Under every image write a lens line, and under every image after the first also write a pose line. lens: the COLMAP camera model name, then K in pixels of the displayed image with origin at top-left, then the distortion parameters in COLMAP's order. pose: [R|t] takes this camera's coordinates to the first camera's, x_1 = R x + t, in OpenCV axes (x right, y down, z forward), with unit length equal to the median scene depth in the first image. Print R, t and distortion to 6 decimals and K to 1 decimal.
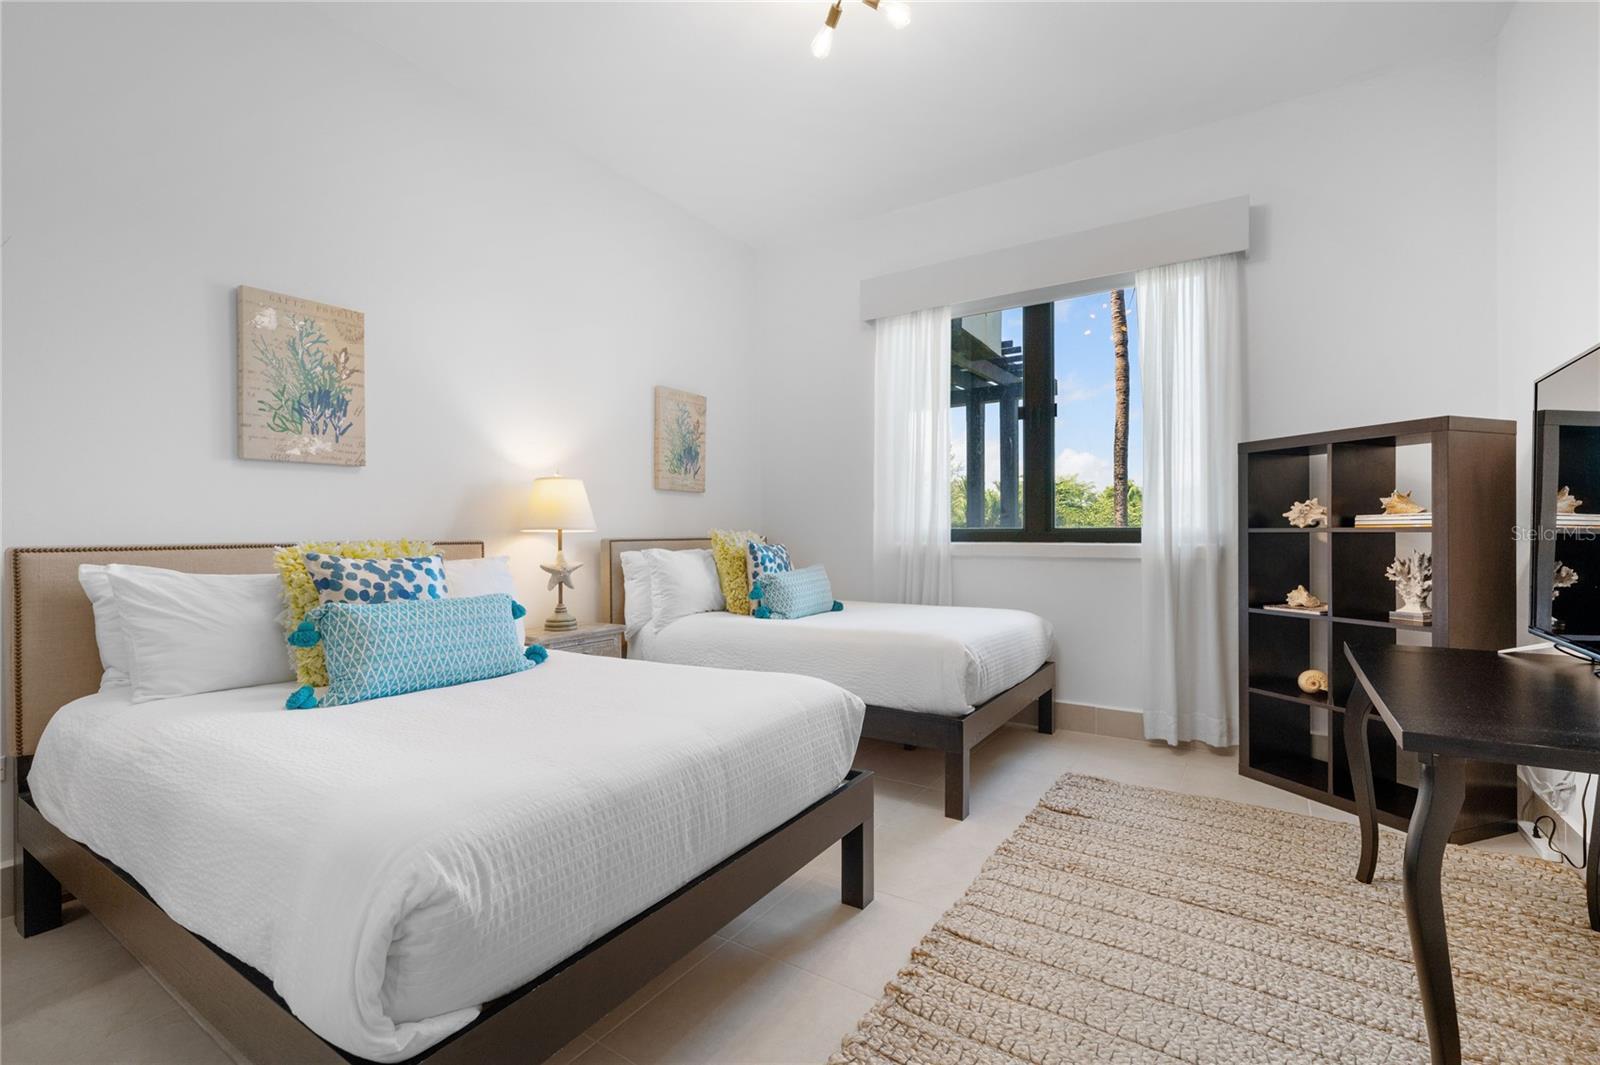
lens RADIAL K [[717.1, 0, 800.0], [0, 717.1, 532.5], [0, 0, 1]] dist [0.000820, 0.000092]
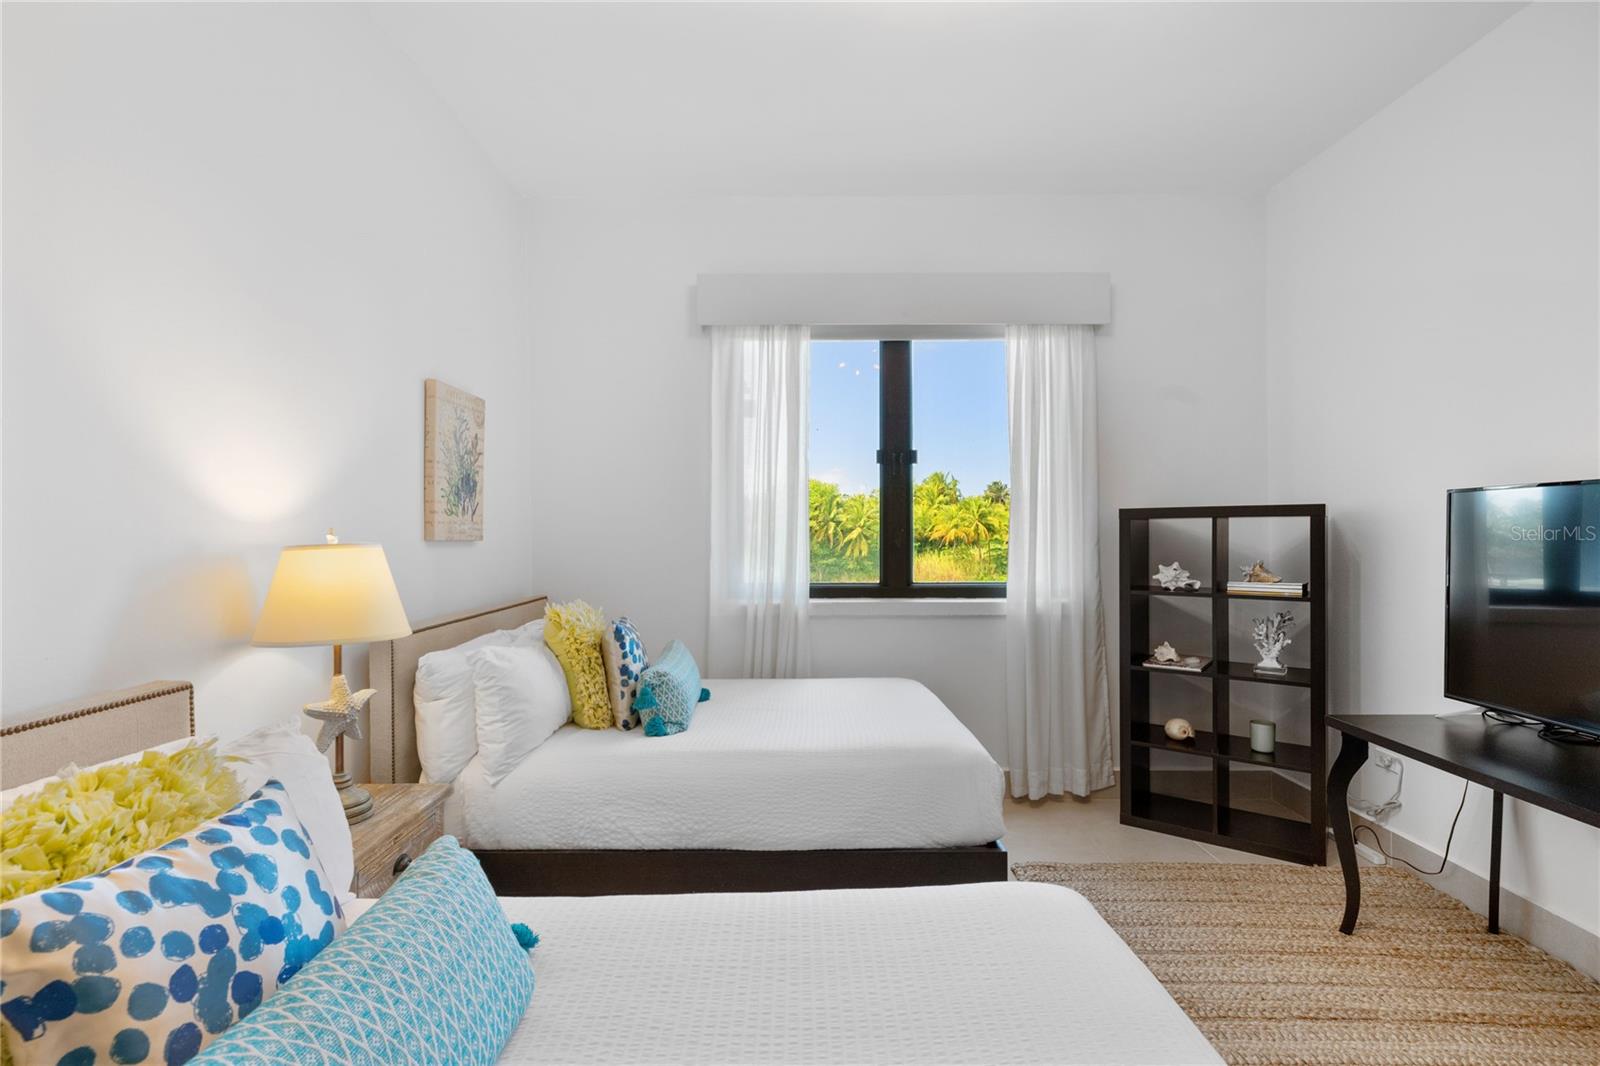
lens RADIAL K [[732.5, 0, 800.0], [0, 732.5, 533.0], [0, 0, 1]] dist [0.001521, 0.000185]
pose [[0.834612, 0.000329, 0.550838, -0.324972], [-0.000540, 1.000000, 0.000221, -0.077882], [-0.550838, -0.000482, 0.834612, 0.314536]]
